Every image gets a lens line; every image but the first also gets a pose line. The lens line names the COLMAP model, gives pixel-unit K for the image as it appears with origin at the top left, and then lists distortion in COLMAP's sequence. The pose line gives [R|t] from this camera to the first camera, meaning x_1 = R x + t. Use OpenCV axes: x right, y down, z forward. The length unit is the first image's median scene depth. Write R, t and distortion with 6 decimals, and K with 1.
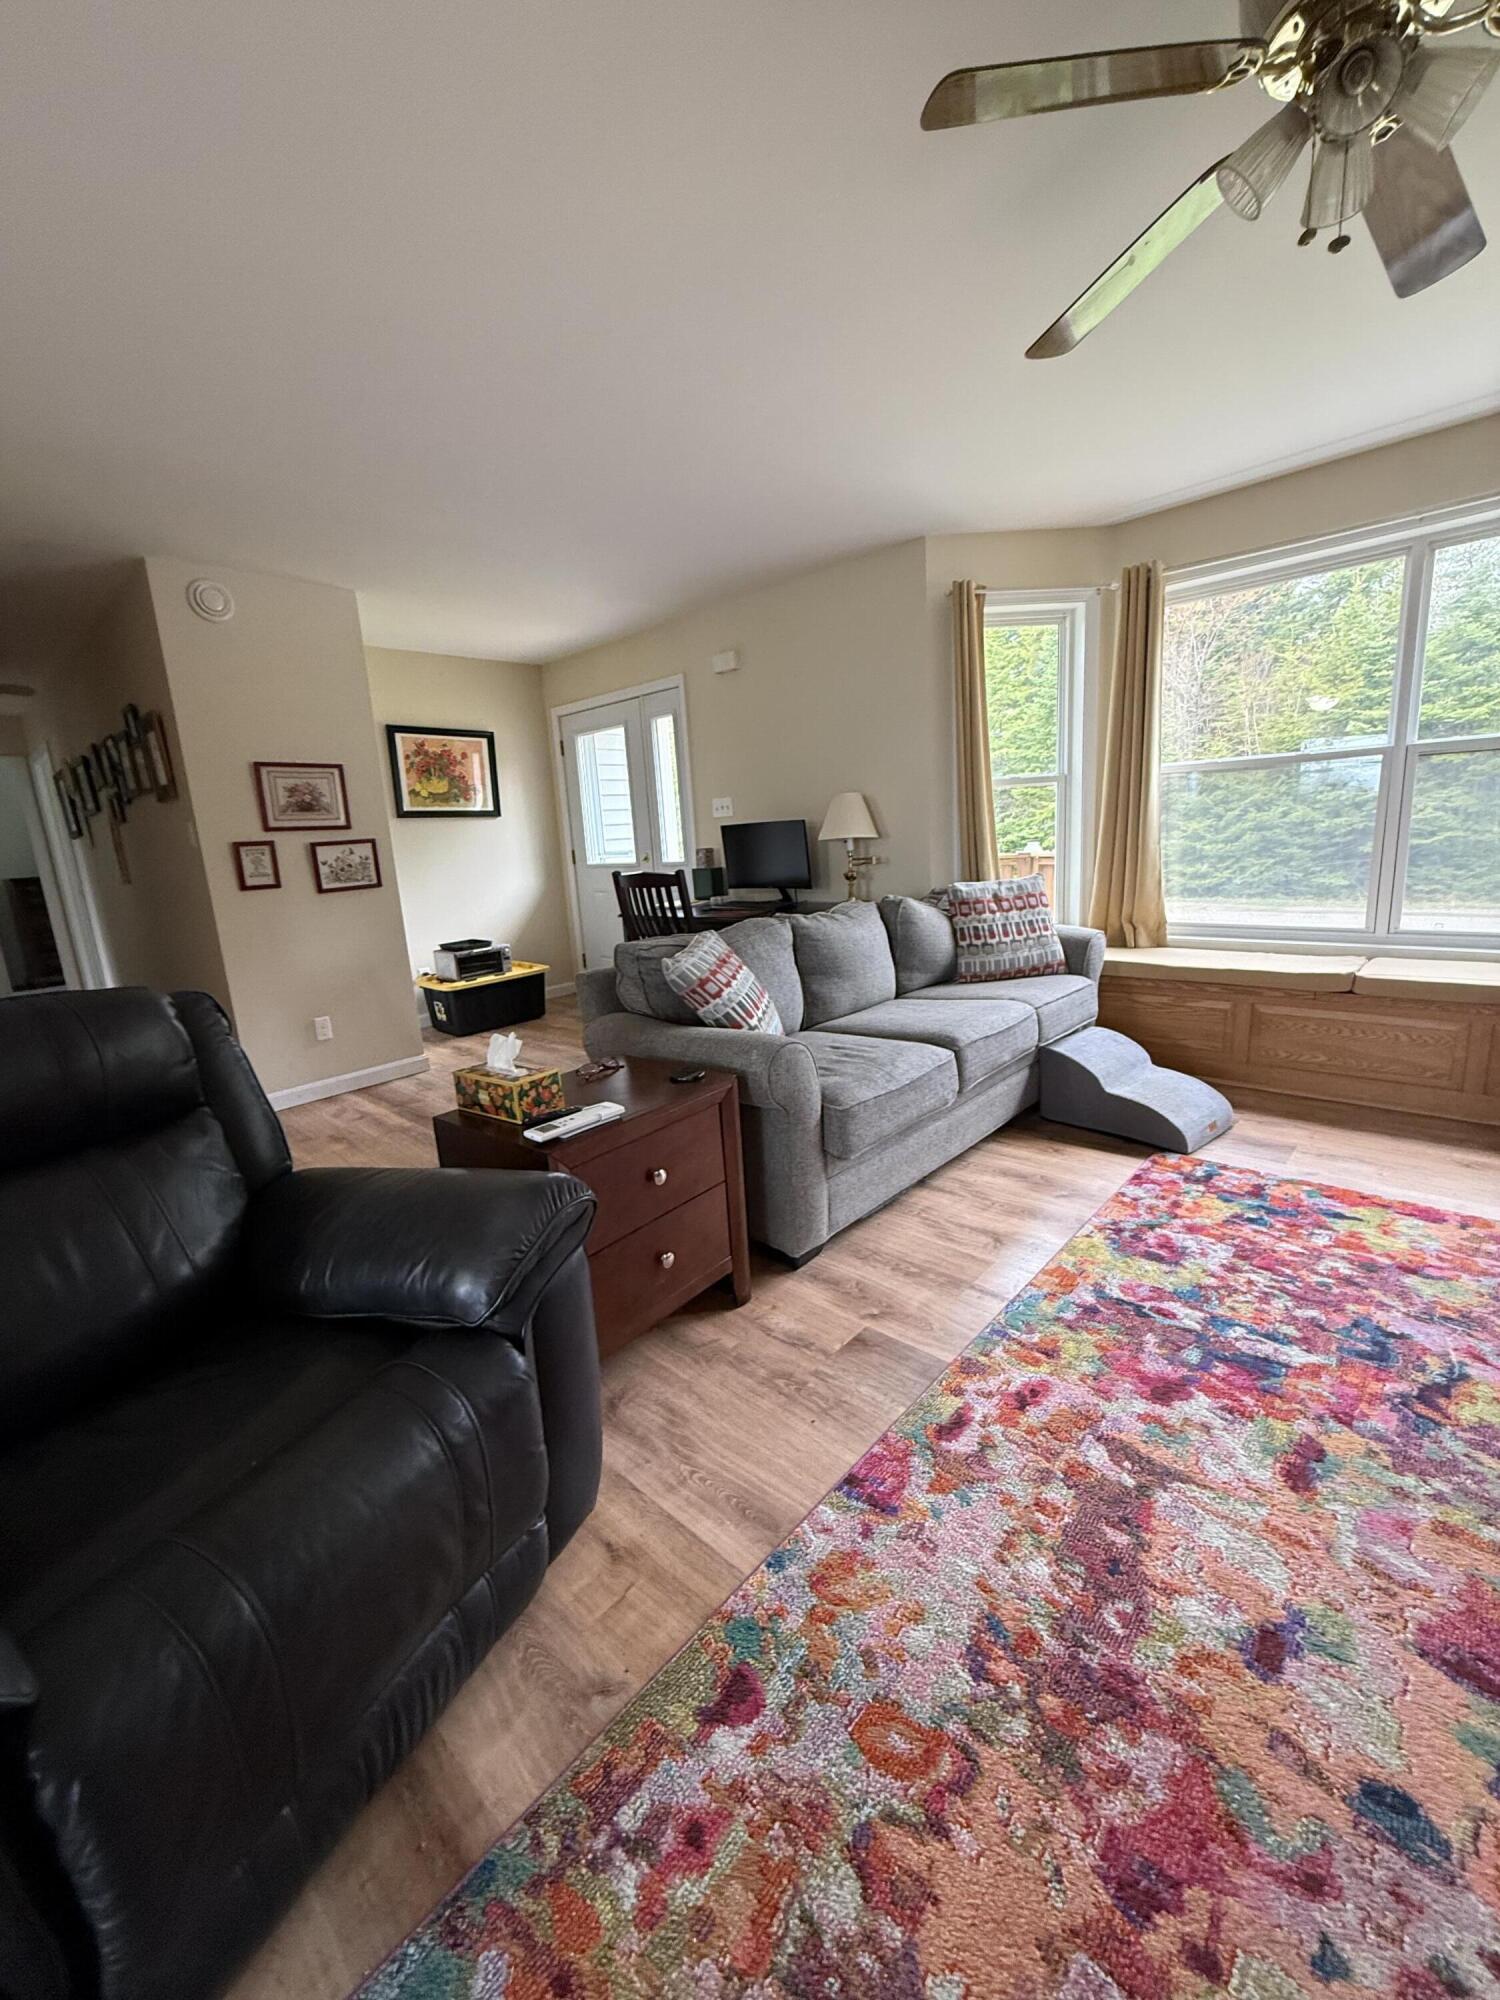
lens RADIAL K [[794.4, 0, 746.0], [0, 794.4, 998.4], [0, 0, 1]] dist [0.000383, -0.000295]
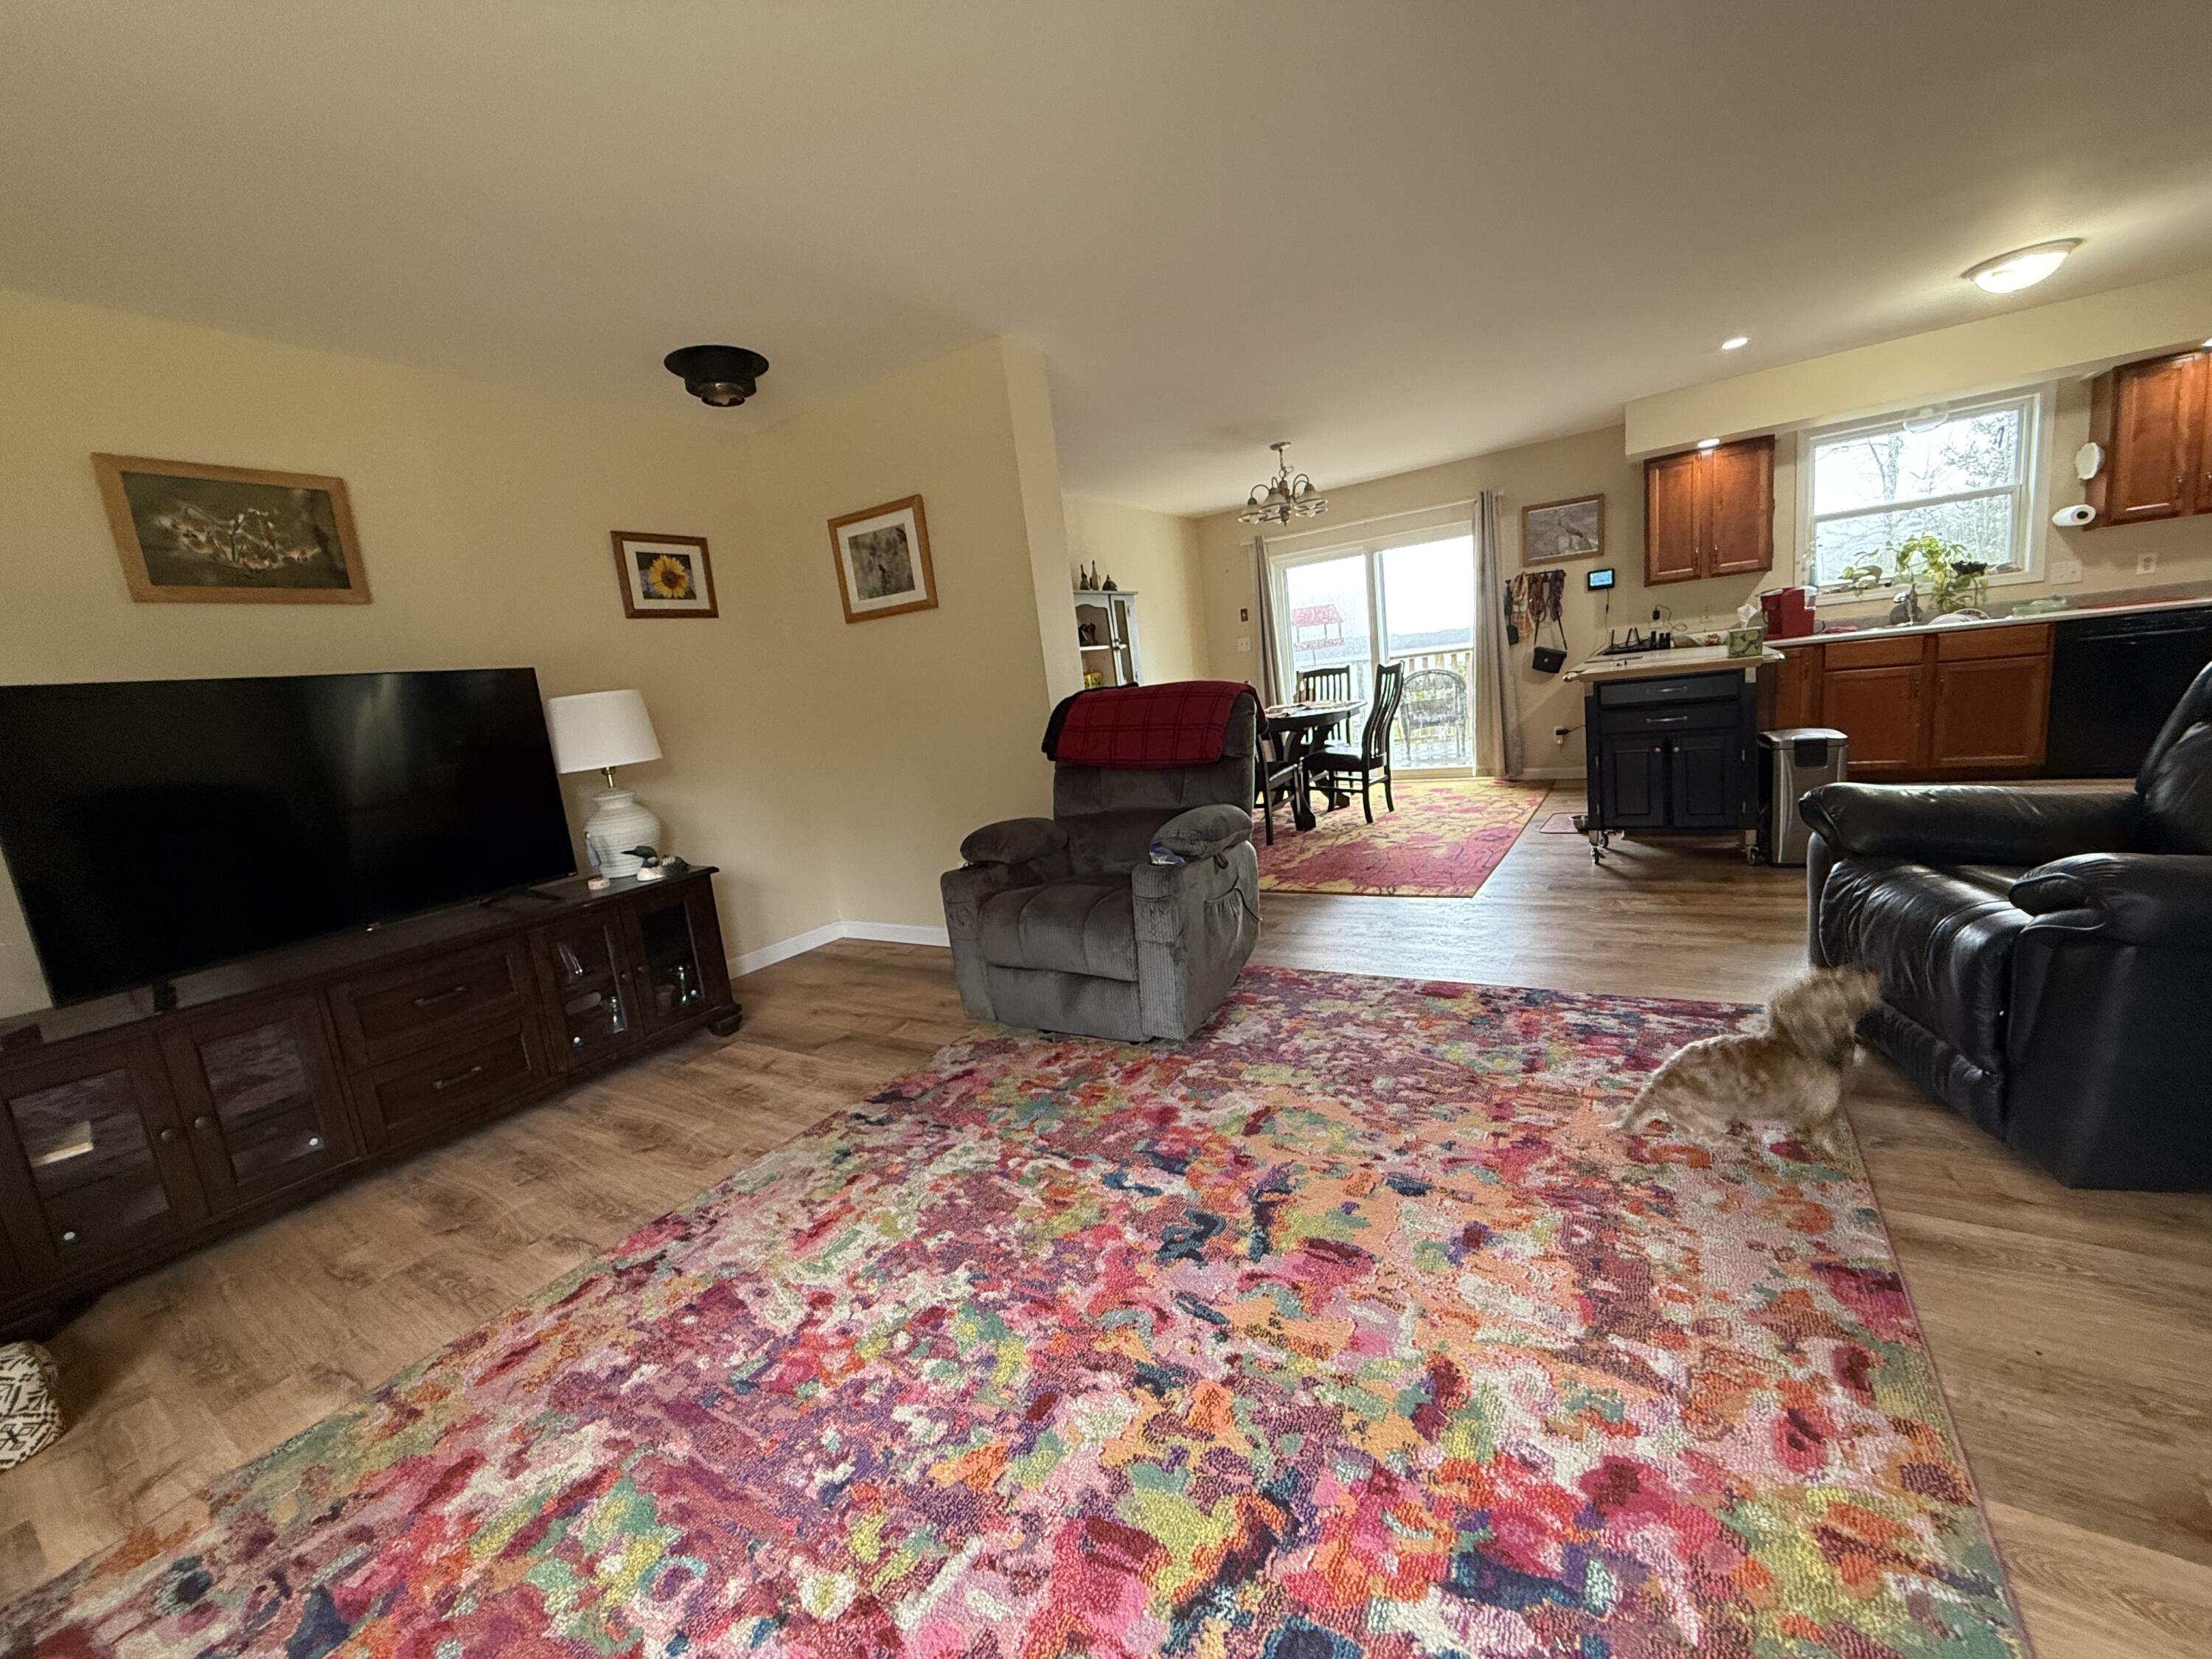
lens RADIAL K [[878.6, 0, 1100.1], [0, 878.6, 832.2], [0, 0, 1]] dist [0.000383, -0.000295]
pose [[-0.969005, 0.200798, -0.143908, 0.581870], [0.134411, 0.917288, 0.374855, -0.202435], [0.207275, 0.343893, -0.915846, 0.861739]]
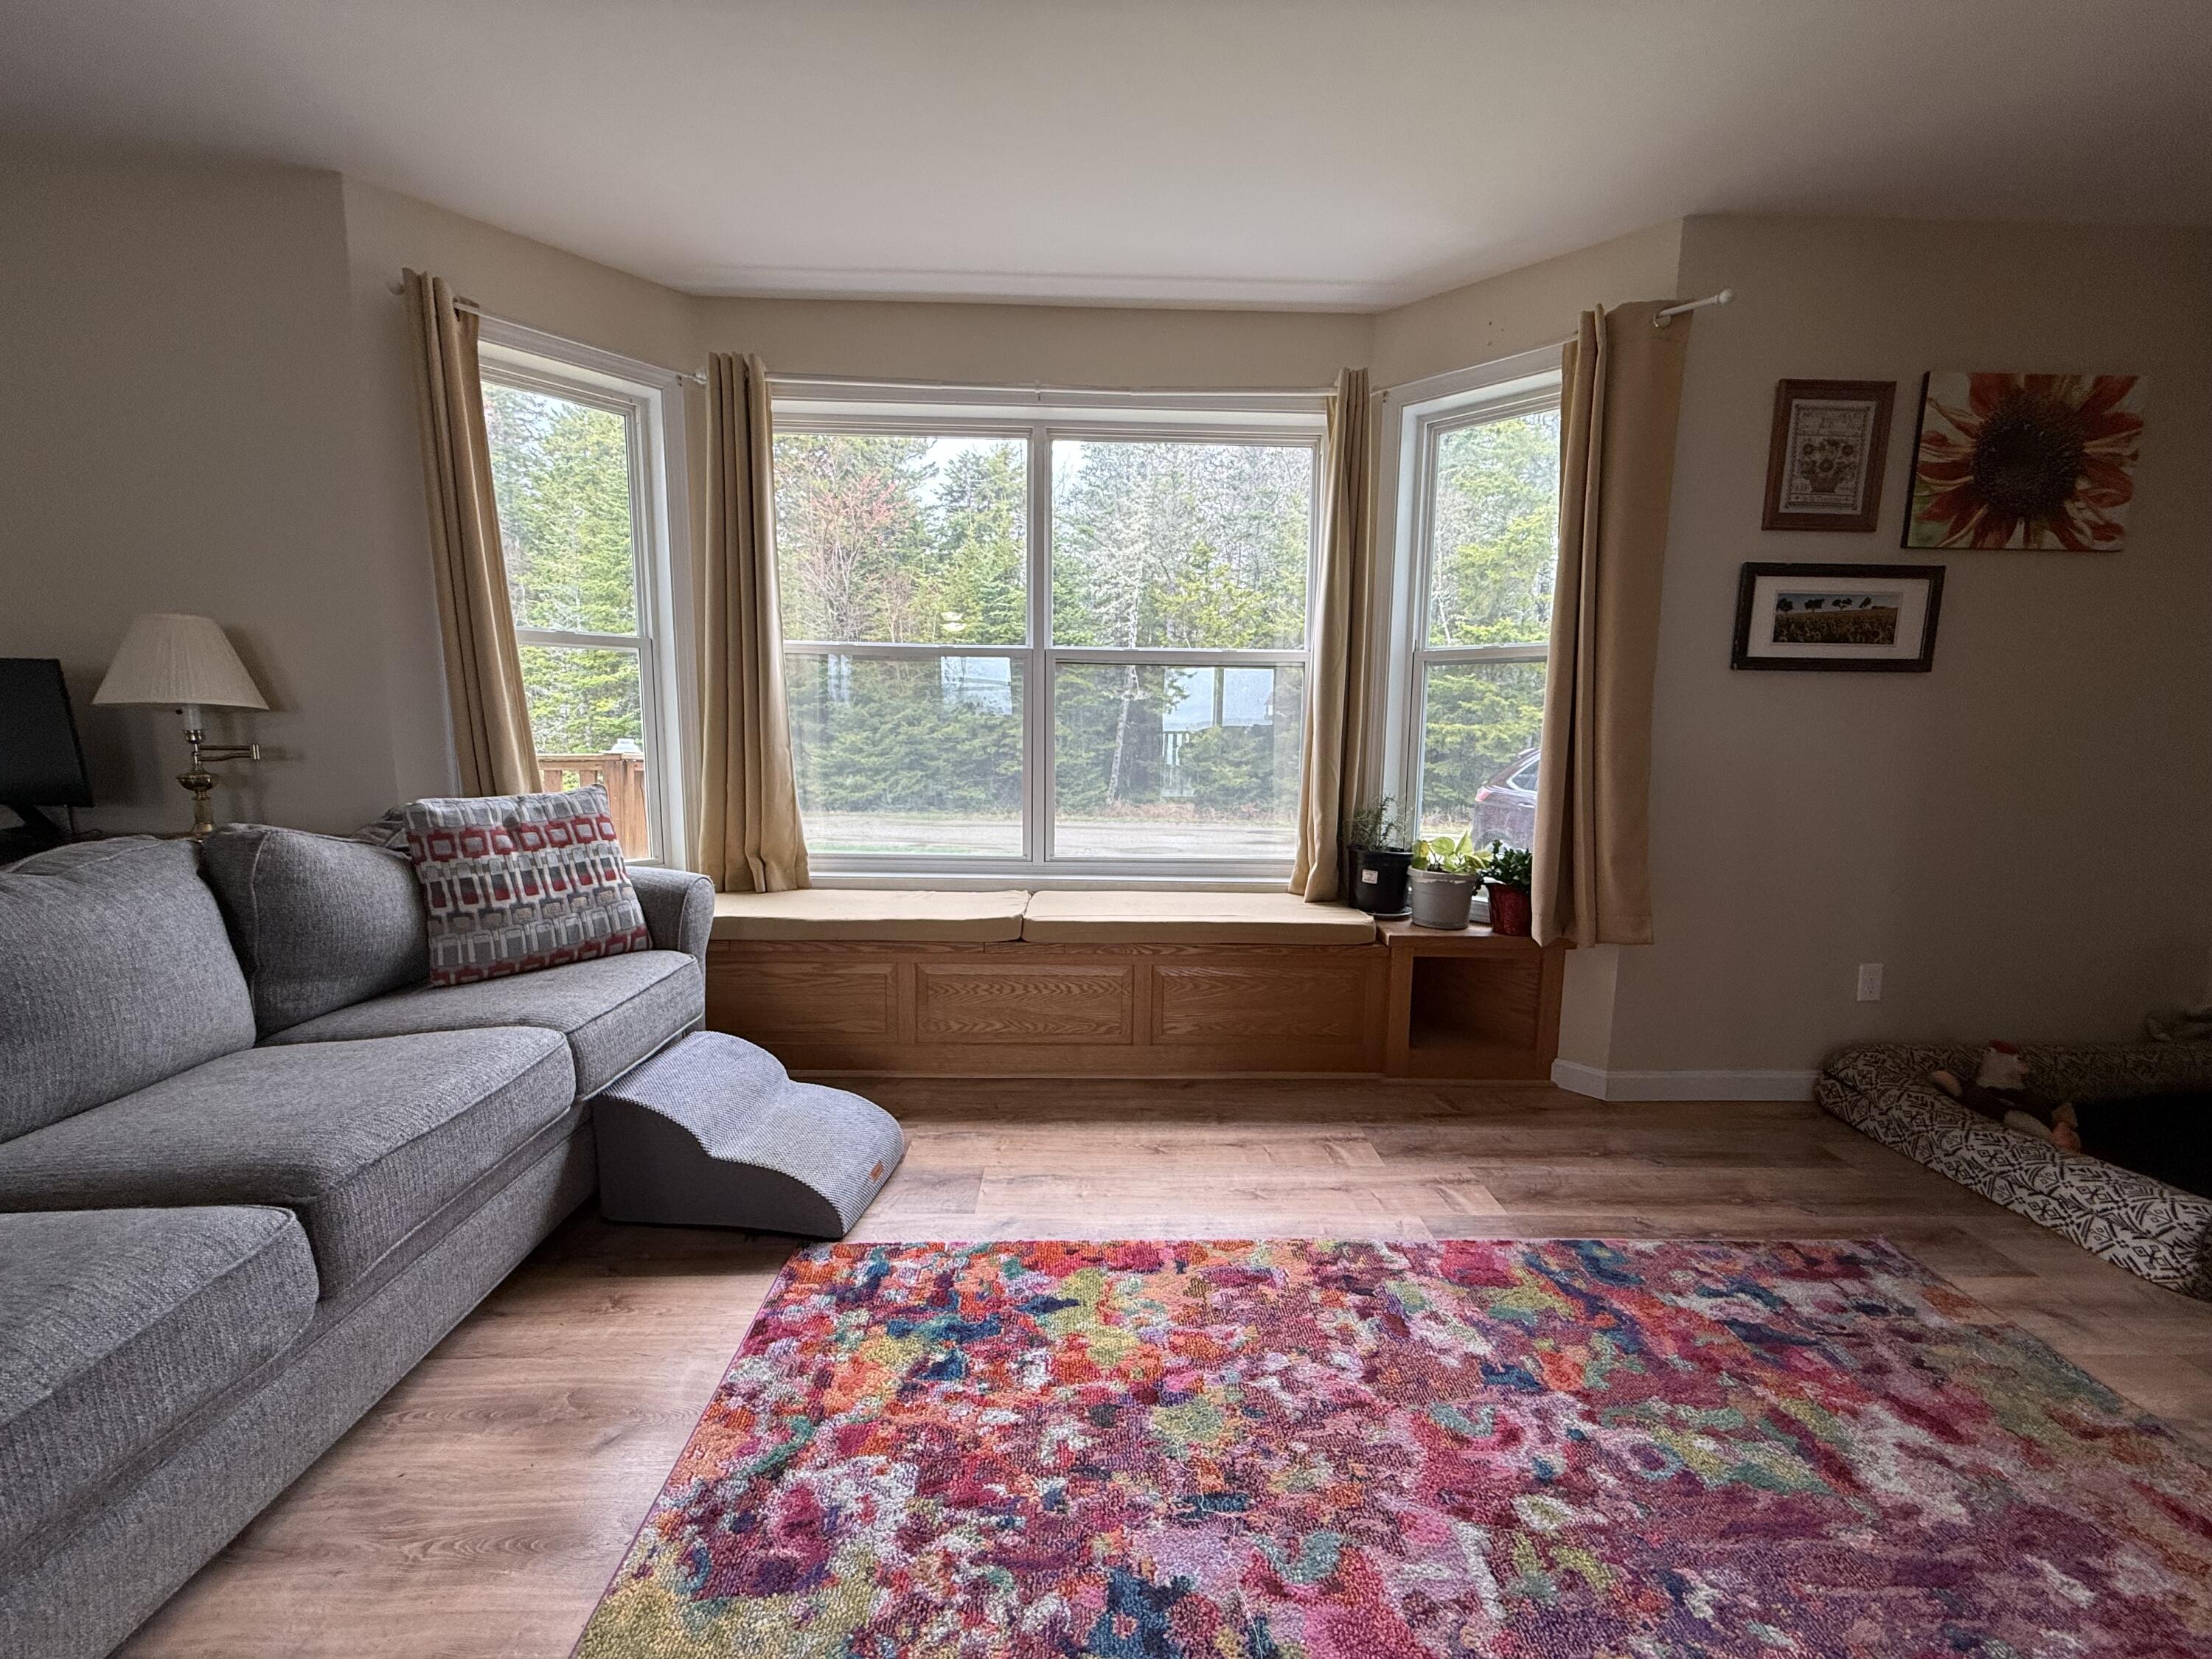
lens RADIAL K [[878.6, 0, 1105.4], [0, 878.6, 837.1], [0, 0, 1]] dist [0.000383, -0.000295]
pose [[0.710710, -0.021557, 0.703155, 0.235097], [0.088494, 0.994330, -0.058961, -0.059464], [-0.697897, 0.104129, 0.708588, 0.352269]]
